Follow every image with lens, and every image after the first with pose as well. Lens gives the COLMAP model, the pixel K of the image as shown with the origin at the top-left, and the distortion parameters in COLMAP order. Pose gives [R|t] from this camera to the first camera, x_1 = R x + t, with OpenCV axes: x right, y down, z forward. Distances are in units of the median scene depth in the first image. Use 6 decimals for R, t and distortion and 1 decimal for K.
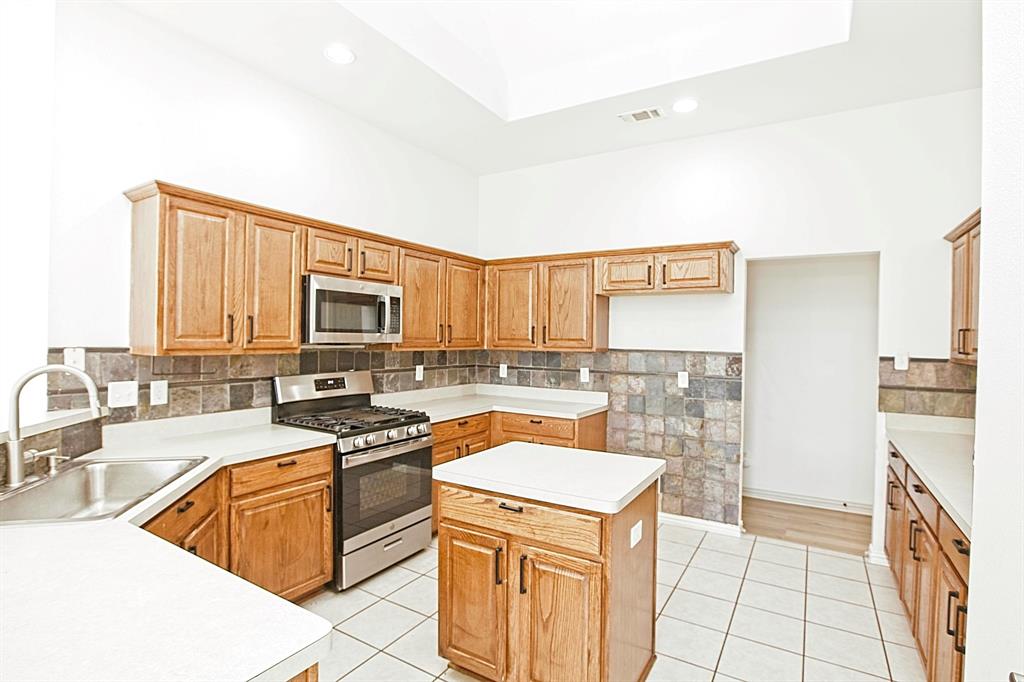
lens RADIAL K [[480.1, 0, 526.1], [0, 480.1, 339.5], [0, 0, 1]] dist [-0.001059, -0.034081]
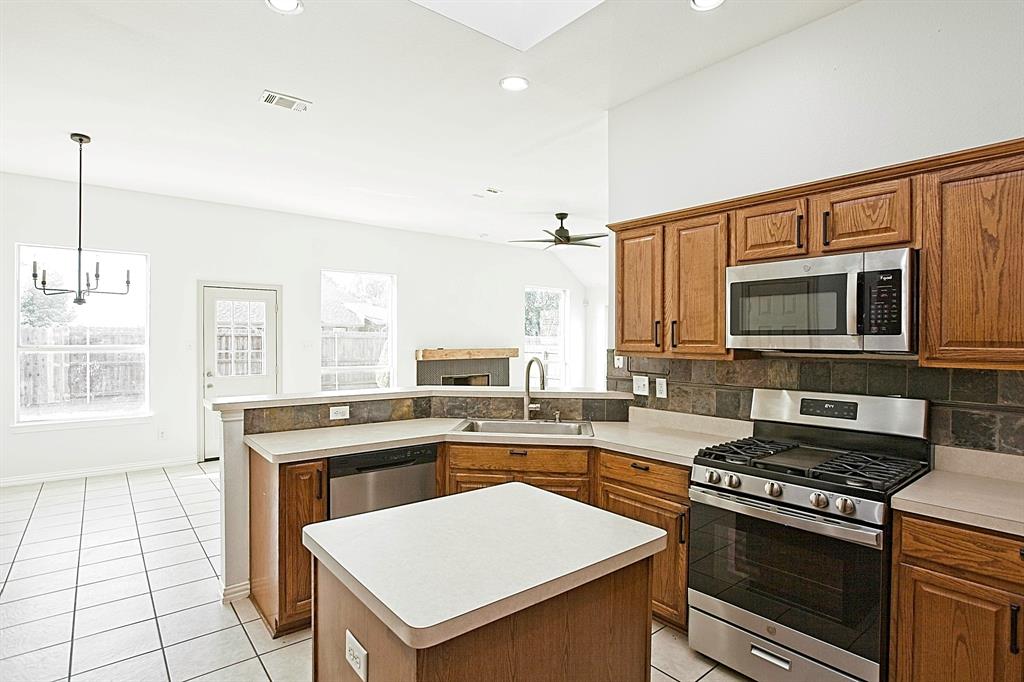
lens RADIAL K [[522.1, 0, 520.8], [0, 522.1, 341.1], [0, 0, 1]] dist [-0.057745, 0.020256]
pose [[-0.330463, -0.012184, -0.943740, 0.459546], [-0.011620, 0.999893, -0.008840, 0.005751], [0.943747, 0.008045, -0.330570, 0.837269]]
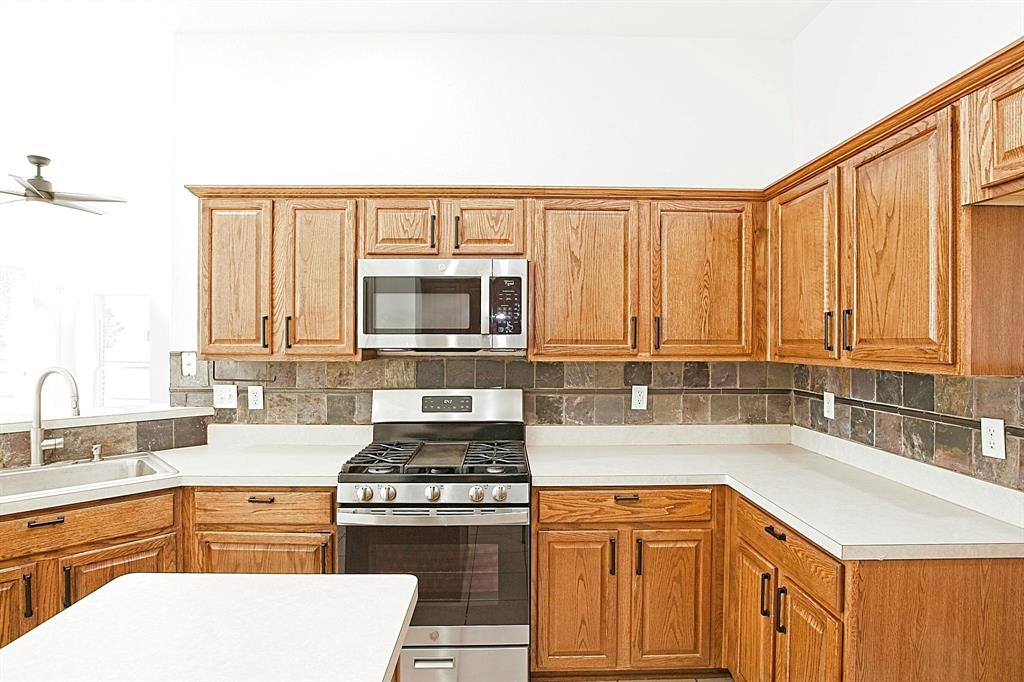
lens RADIAL K [[522.1, 0, 520.8], [0, 522.1, 341.1], [0, 0, 1]] dist [-0.057745, 0.020256]
pose [[0.541696, -0.010102, -0.840514, 0.337163], [0.003727, 0.999947, -0.009616, 0.003946], [0.840566, 0.002076, 0.541705, 0.671799]]
